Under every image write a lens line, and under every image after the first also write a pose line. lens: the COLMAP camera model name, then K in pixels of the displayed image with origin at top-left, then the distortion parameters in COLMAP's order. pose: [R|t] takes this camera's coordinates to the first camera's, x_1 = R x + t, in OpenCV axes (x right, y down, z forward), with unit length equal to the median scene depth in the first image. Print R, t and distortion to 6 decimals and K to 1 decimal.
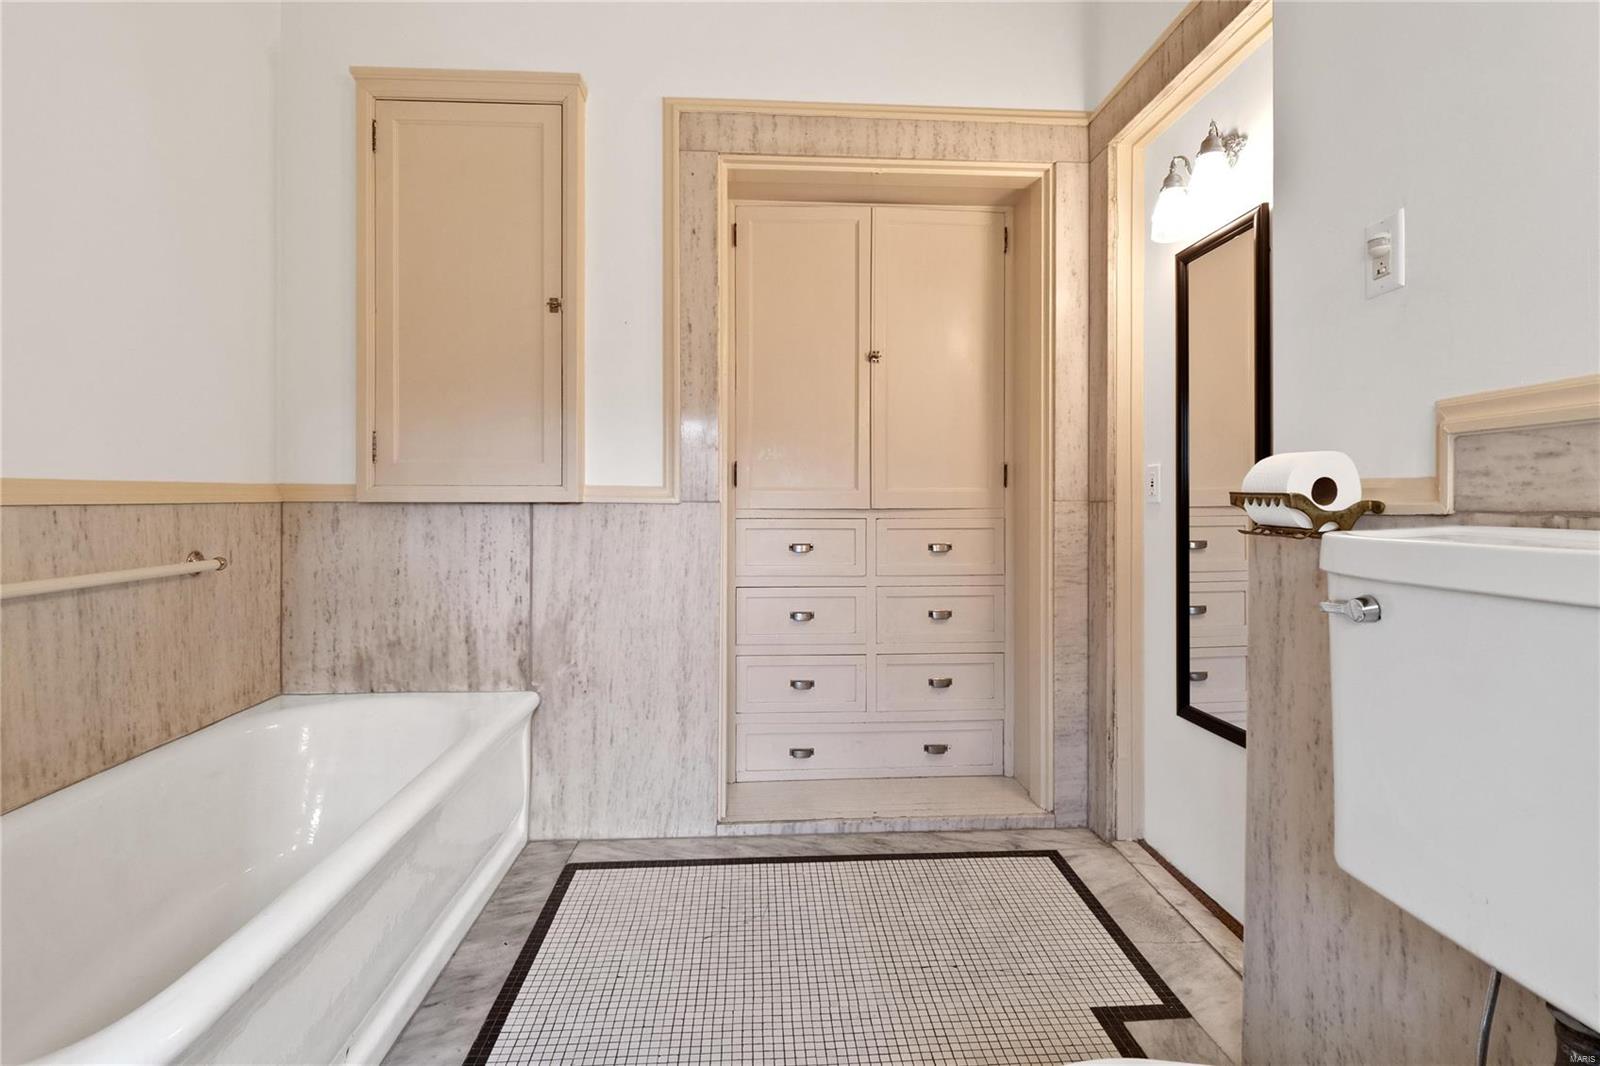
lens RADIAL K [[772.3, 0, 801.6], [0, 772.3, 512.2], [0, 0, 1]] dist [-0.007170, -0.001360]
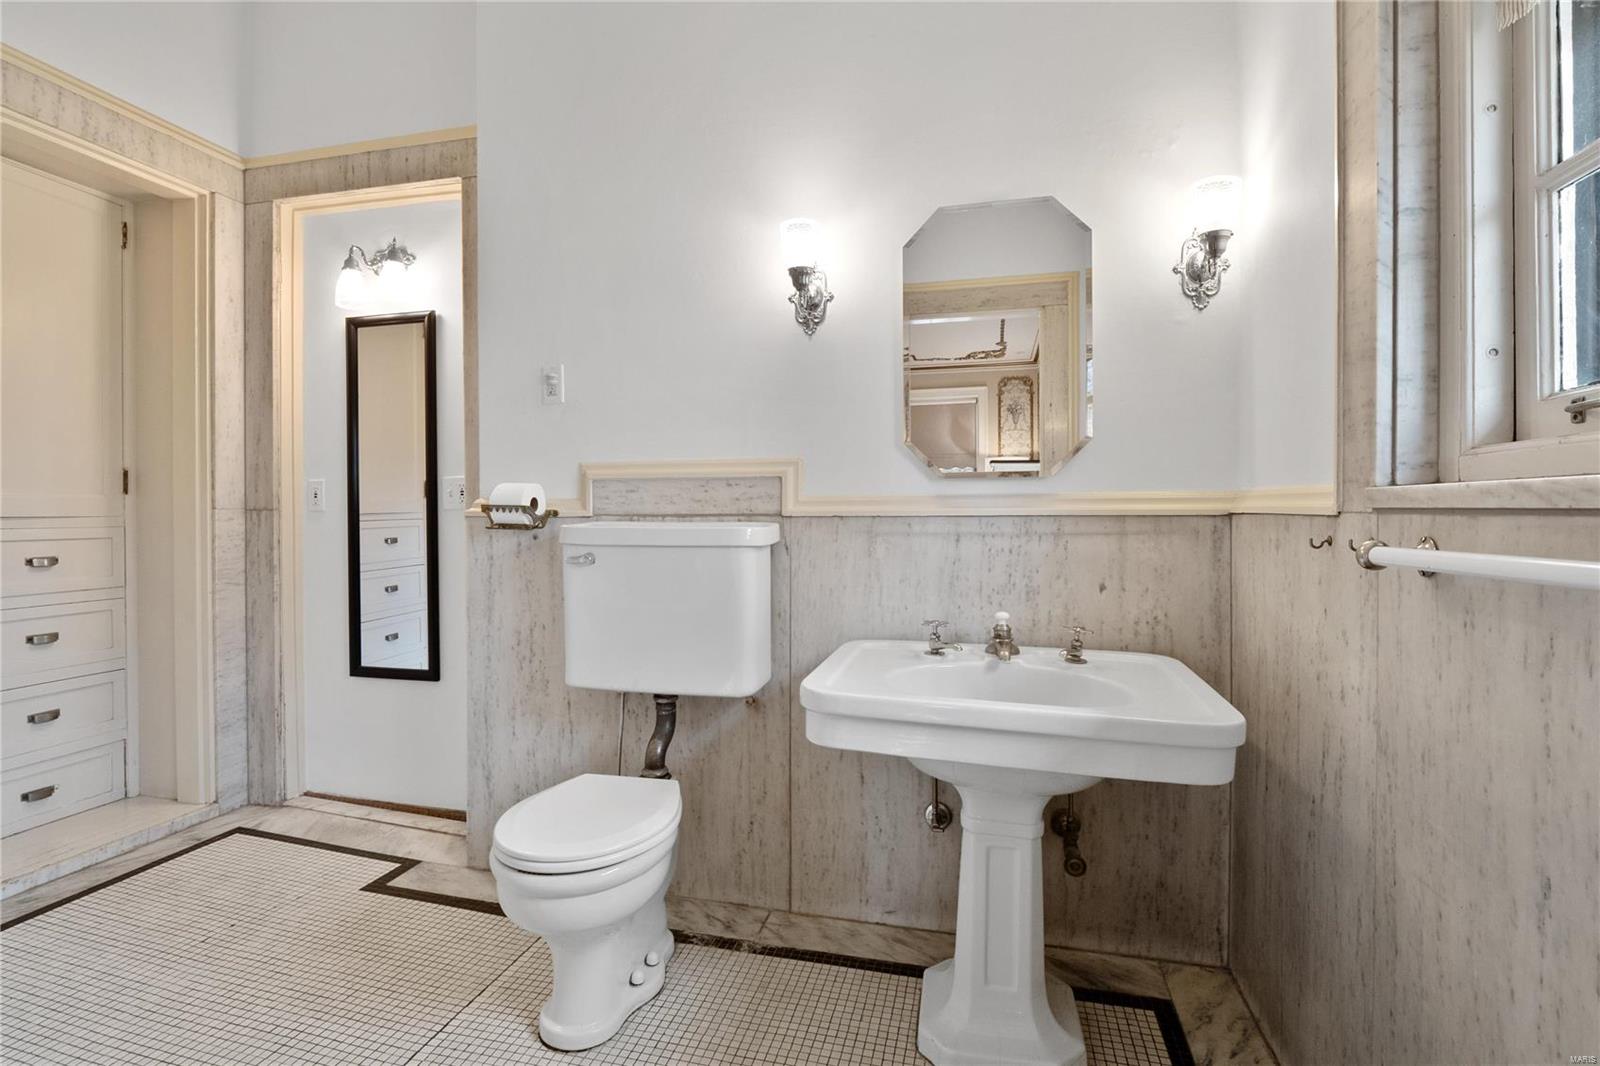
lens RADIAL K [[772.3, 0, 801.6], [0, 772.3, 512.2], [0, 0, 1]] dist [-0.007170, -0.001360]
pose [[0.298401, 0.000776, 0.954440, -0.468108], [0.010490, 0.999937, -0.004093, 0.002795], [-0.954383, 0.011233, 0.298374, -0.095516]]
